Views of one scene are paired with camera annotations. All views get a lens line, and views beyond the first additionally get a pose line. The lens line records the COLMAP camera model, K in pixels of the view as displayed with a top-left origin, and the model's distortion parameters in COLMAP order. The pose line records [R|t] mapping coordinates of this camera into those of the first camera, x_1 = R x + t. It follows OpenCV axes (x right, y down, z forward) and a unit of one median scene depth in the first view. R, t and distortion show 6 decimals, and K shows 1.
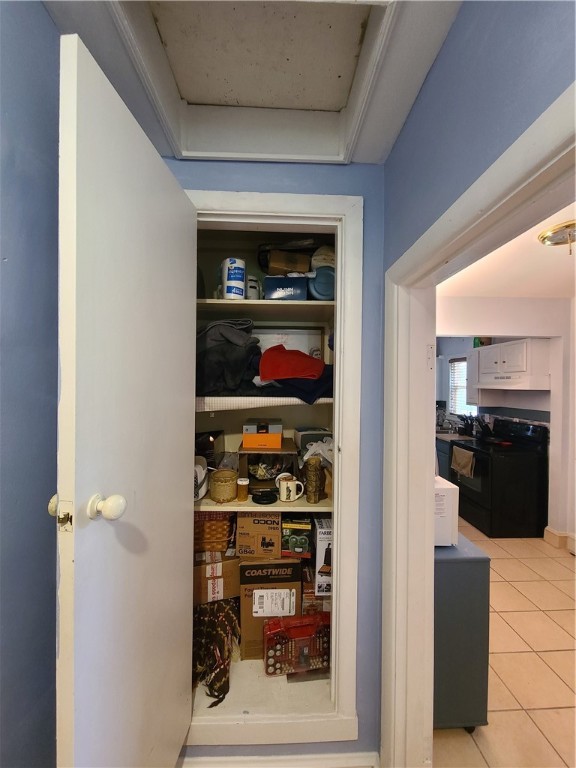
lens RADIAL K [[313.1, 0, 286.7], [0, 313.1, 383.9], [0, 0, 1]] dist [-0.006911, -0.000519]
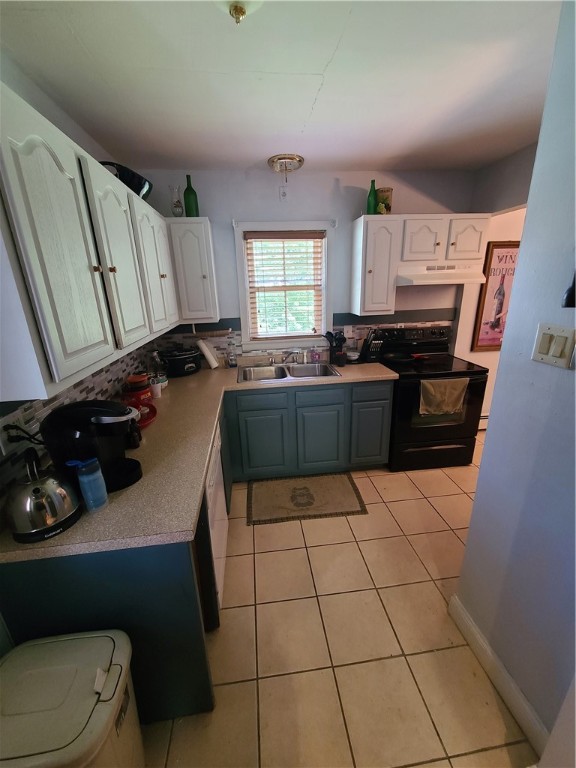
lens RADIAL K [[313.1, 0, 285.9], [0, 313.1, 386.6], [0, 0, 1]] dist [-0.006911, -0.000519]
pose [[-0.061114, -0.323659, 0.944198, -0.052309], [0.031121, 0.944889, 0.325910, -0.006251], [-0.997646, 0.049302, -0.047673, 1.361516]]
